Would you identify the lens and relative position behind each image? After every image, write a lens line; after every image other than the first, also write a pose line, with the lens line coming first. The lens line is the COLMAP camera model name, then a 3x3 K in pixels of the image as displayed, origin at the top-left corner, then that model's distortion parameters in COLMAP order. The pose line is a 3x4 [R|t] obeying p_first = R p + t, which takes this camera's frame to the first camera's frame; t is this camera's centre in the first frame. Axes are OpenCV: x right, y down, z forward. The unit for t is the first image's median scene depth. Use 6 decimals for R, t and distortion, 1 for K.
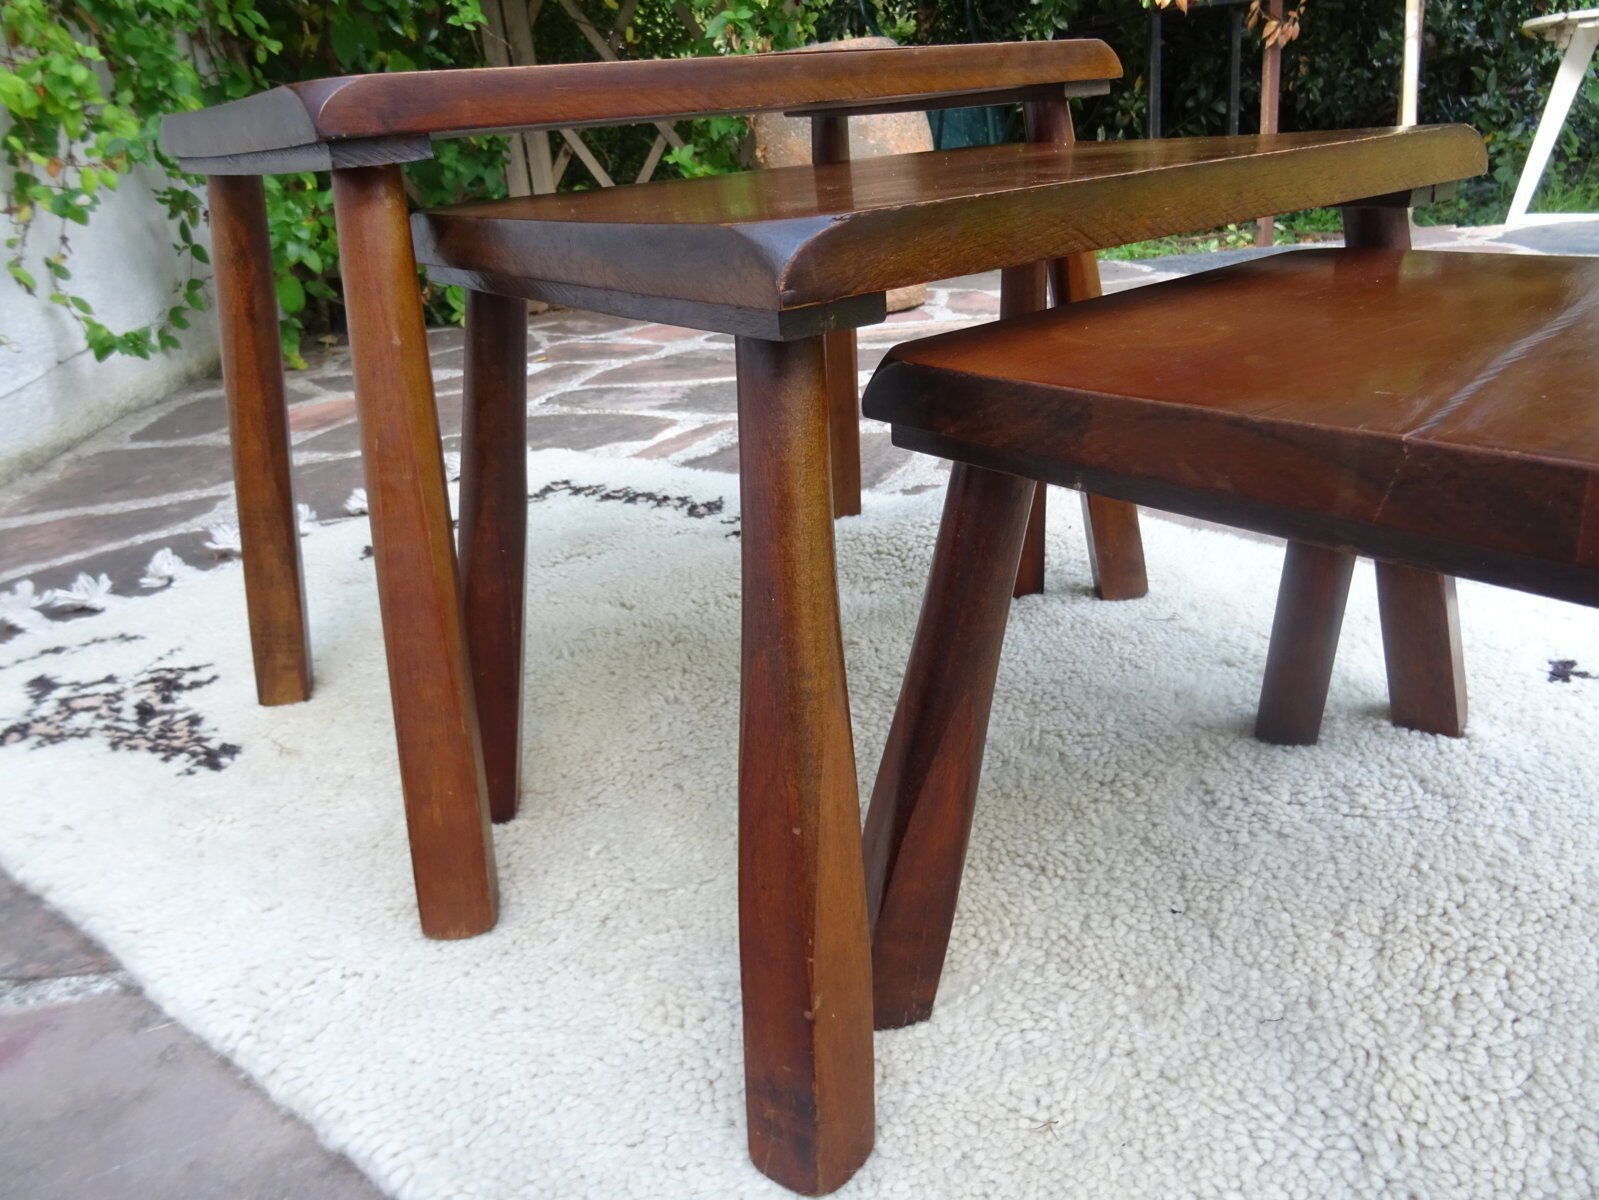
lens RADIAL K [[1141.1, 0, 799.5], [0, 1141.1, 602.5], [0, 0, 1]] dist [-0.000977, -0.001431]
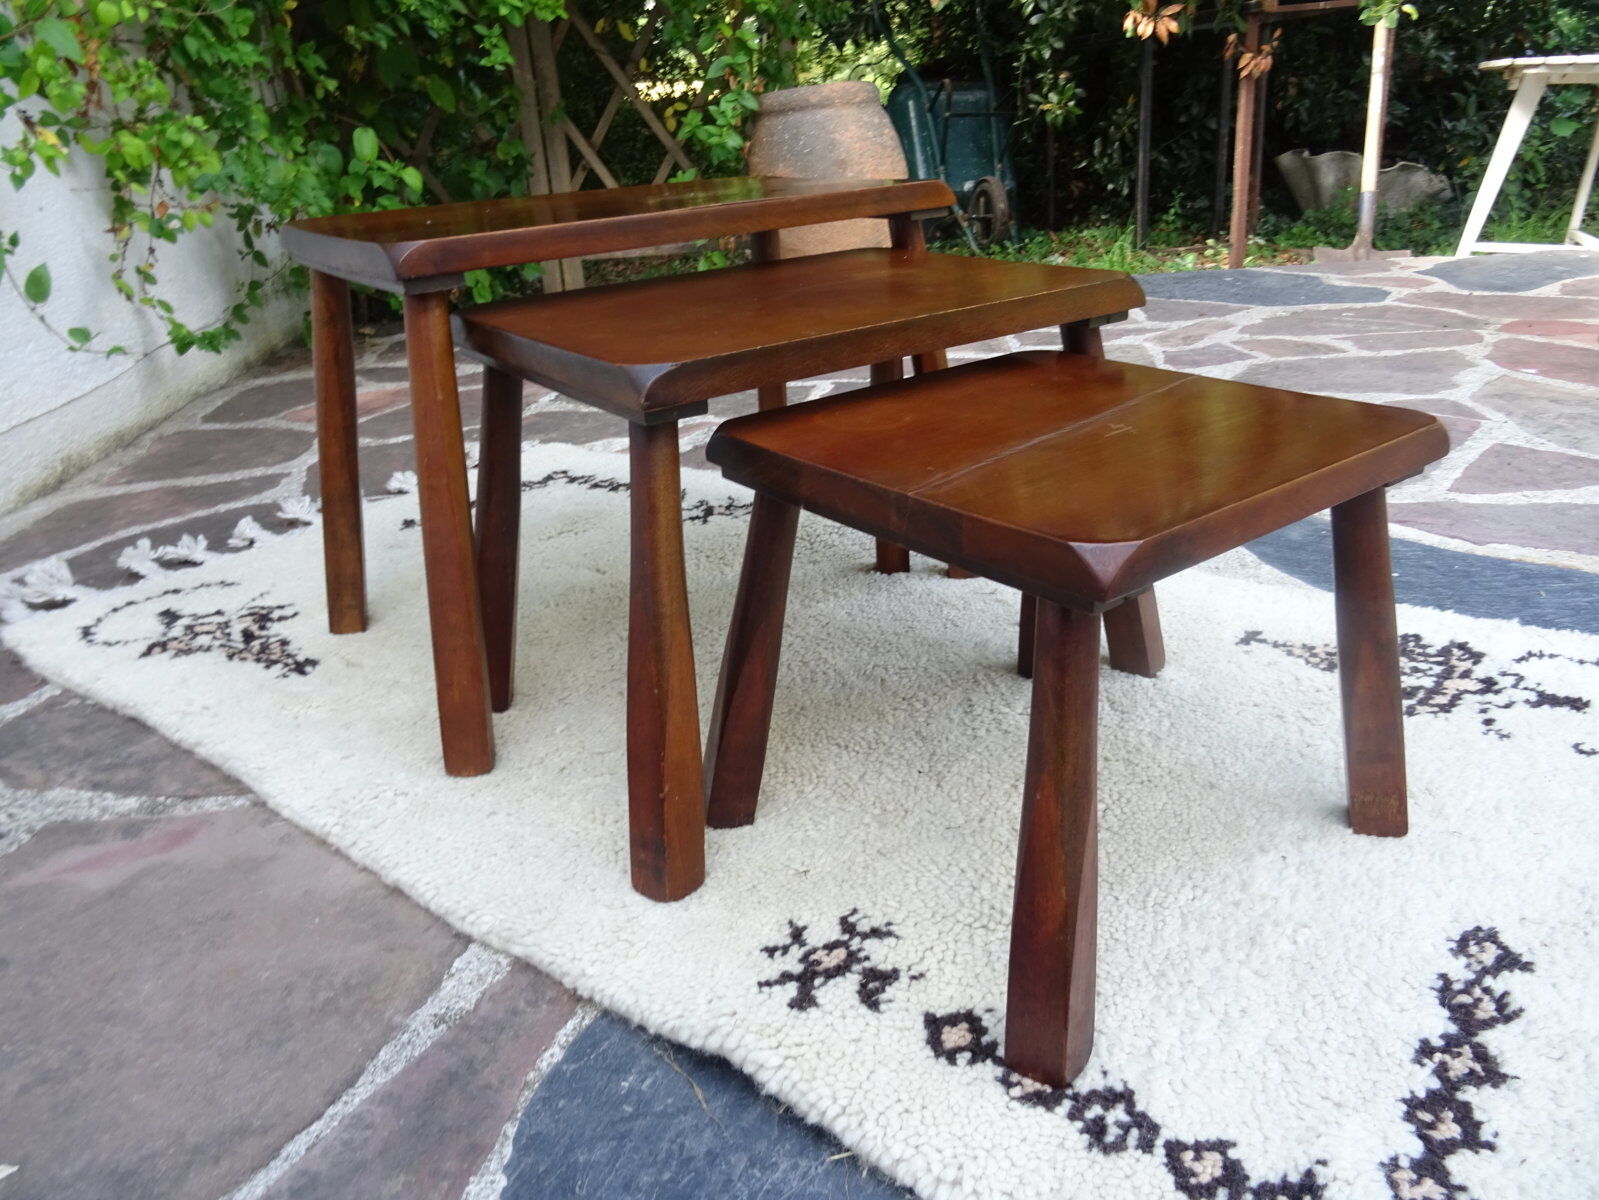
lens RADIAL K [[1141.1, 0, 799.9], [0, 1141.1, 604.5], [0, 0, 1]] dist [-0.000977, -0.001431]
pose [[0.999359, 0.033109, -0.013644, 0.091520], [-0.032860, 0.999296, 0.018096, 0.008332], [0.014233, -0.017636, 0.999743, -0.299907]]
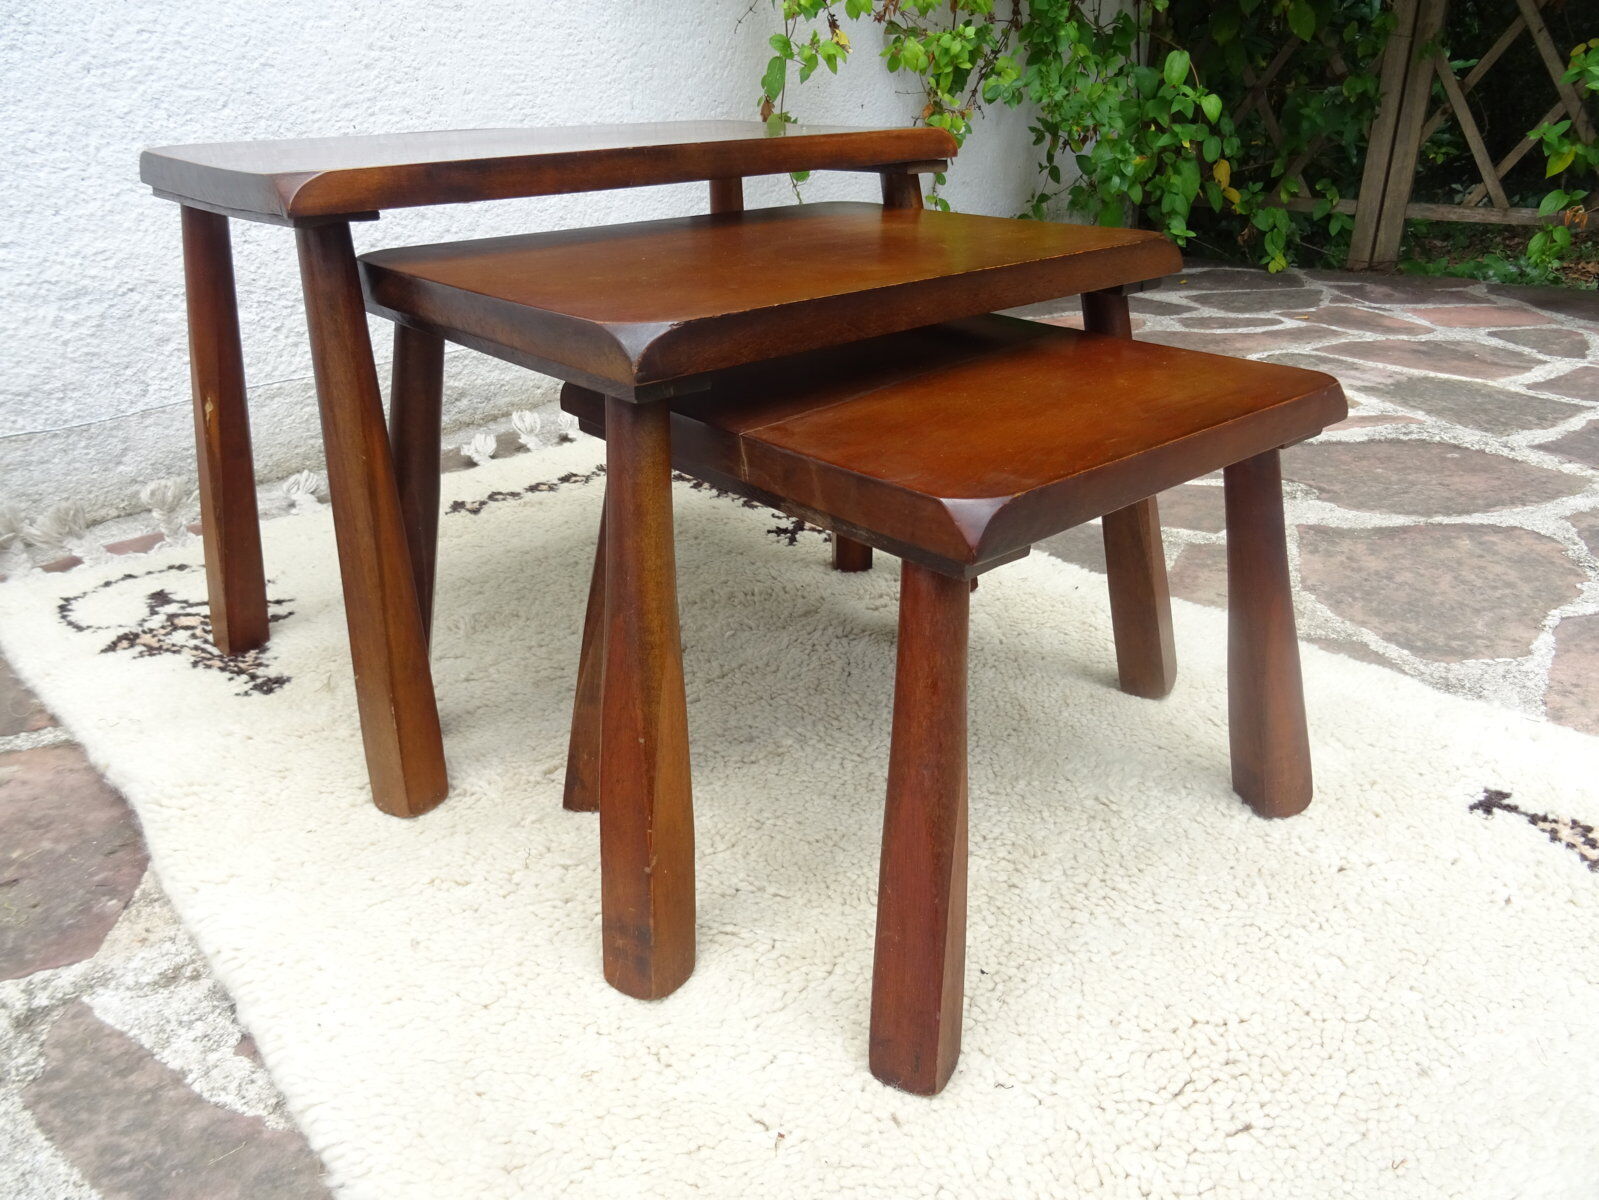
lens RADIAL K [[1141.1, 0, 801.7], [0, 1141.1, 601.2], [0, 0, 1]] dist [-0.000977, -0.001431]
pose [[0.721485, 0.353615, -0.595328, 0.323326], [-0.310761, 0.933677, 0.177974, -0.031462], [0.618779, 0.056600, 0.783524, -0.172546]]
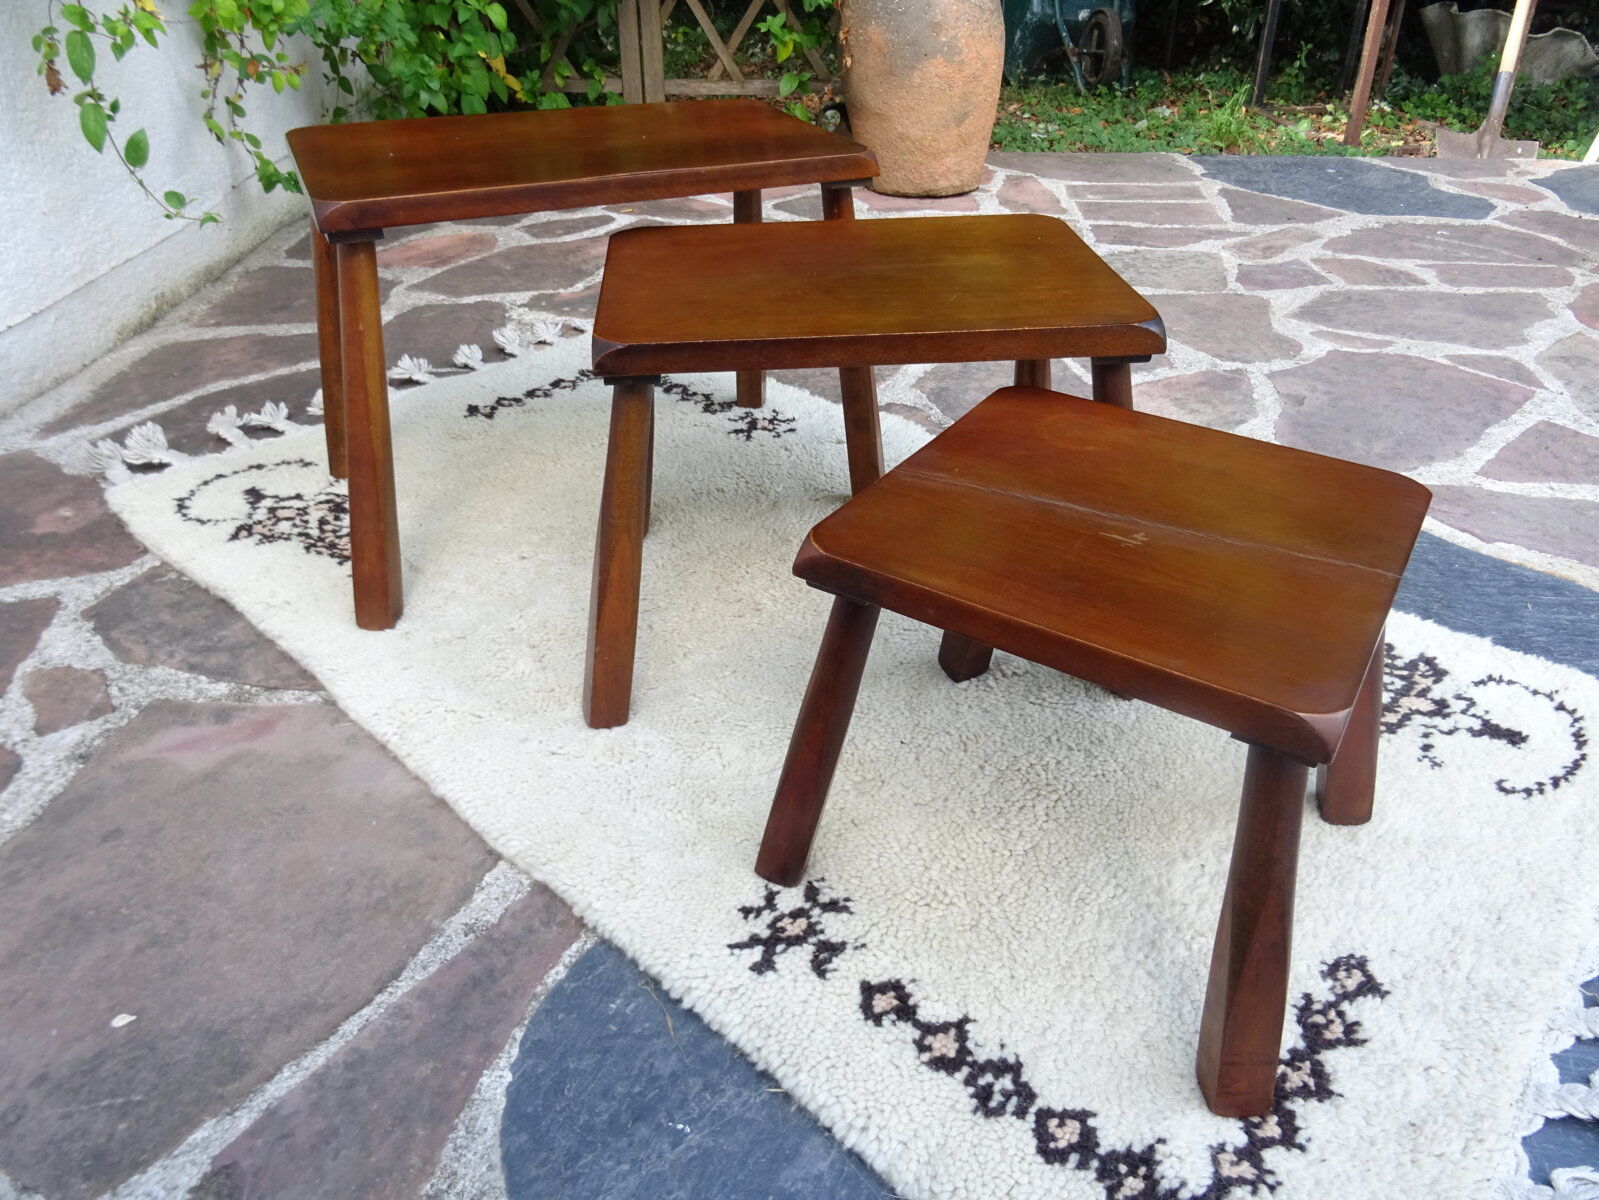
lens RADIAL K [[1141.1, 0, 802.1], [0, 1141.1, 596.6], [0, 0, 1]] dist [-0.000977, -0.001431]
pose [[0.989555, 0.134175, -0.052702, 0.123561], [-0.122788, 0.976070, 0.179472, -0.130460], [0.075522, -0.171126, 0.982350, -0.375675]]
